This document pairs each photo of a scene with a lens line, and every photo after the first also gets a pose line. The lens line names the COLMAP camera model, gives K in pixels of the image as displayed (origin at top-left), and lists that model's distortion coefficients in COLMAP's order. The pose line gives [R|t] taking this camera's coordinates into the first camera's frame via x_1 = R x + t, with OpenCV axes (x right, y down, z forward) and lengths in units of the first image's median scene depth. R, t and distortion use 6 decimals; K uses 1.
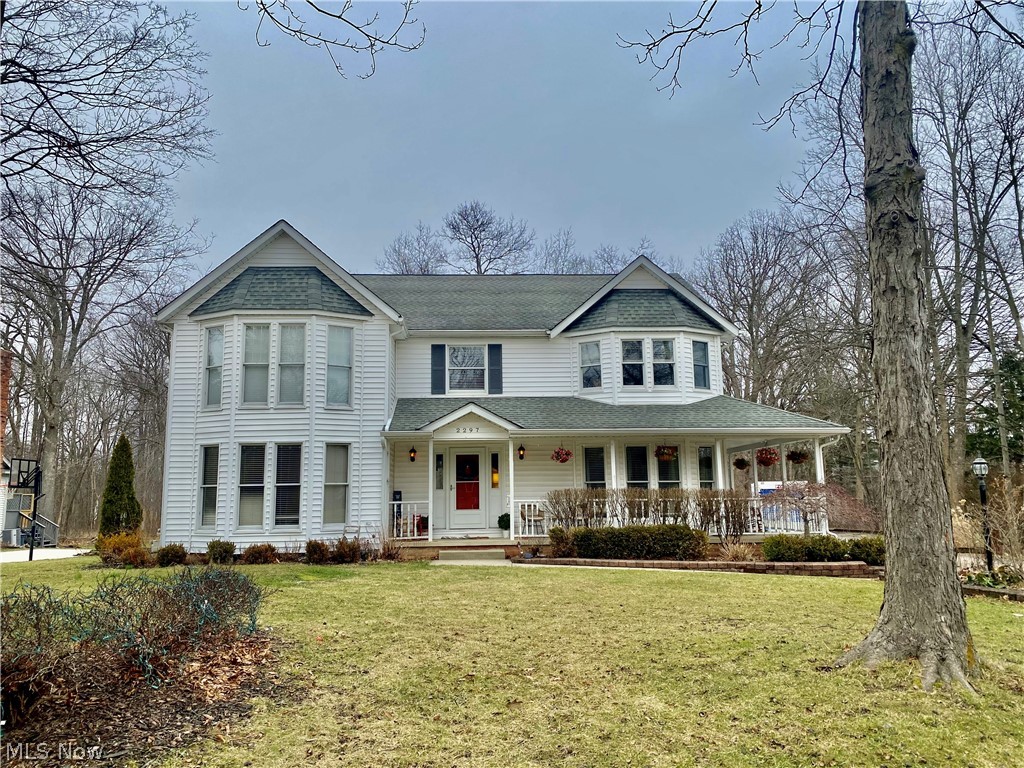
lens RADIAL K [[782.5, 0, 513.9], [0, 782.5, 384.2], [0, 0, 1]] dist [0.042548, -0.003017]
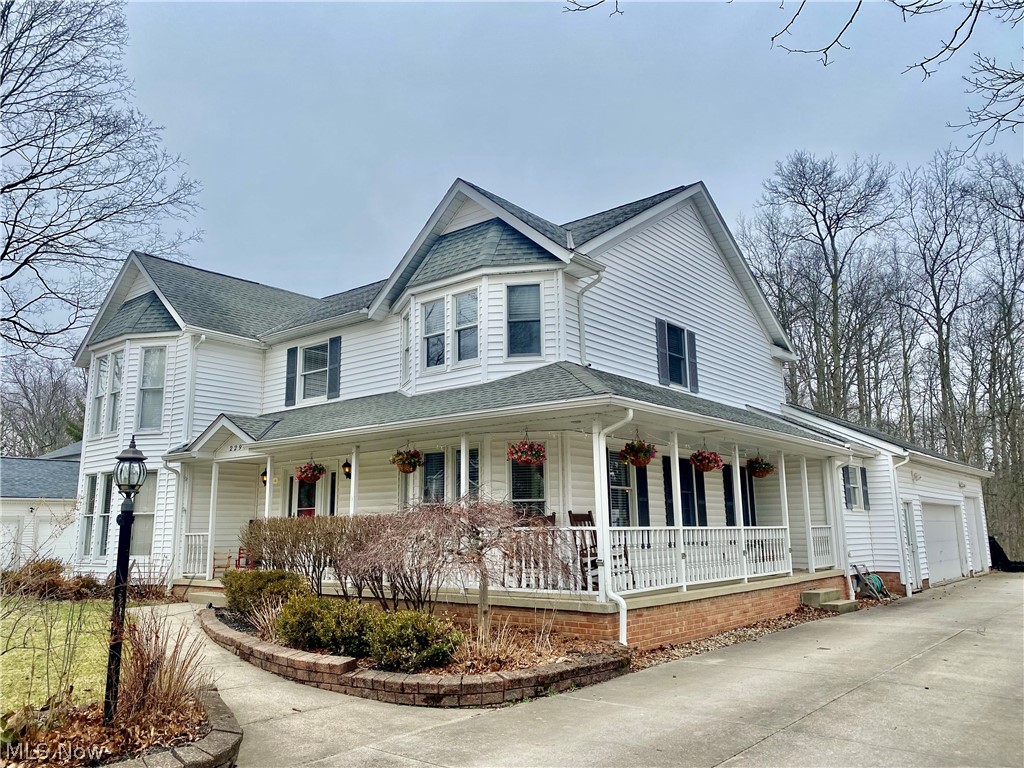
lens RADIAL K [[782.5, 0, 512.6], [0, 782.5, 383.0], [0, 0, 1]] dist [0.042548, -0.003017]
pose [[0.734521, -0.118538, -0.668152, 0.659775], [0.098632, 0.992818, -0.067708, 0.070375], [0.671379, -0.016168, 0.740937, 0.526207]]
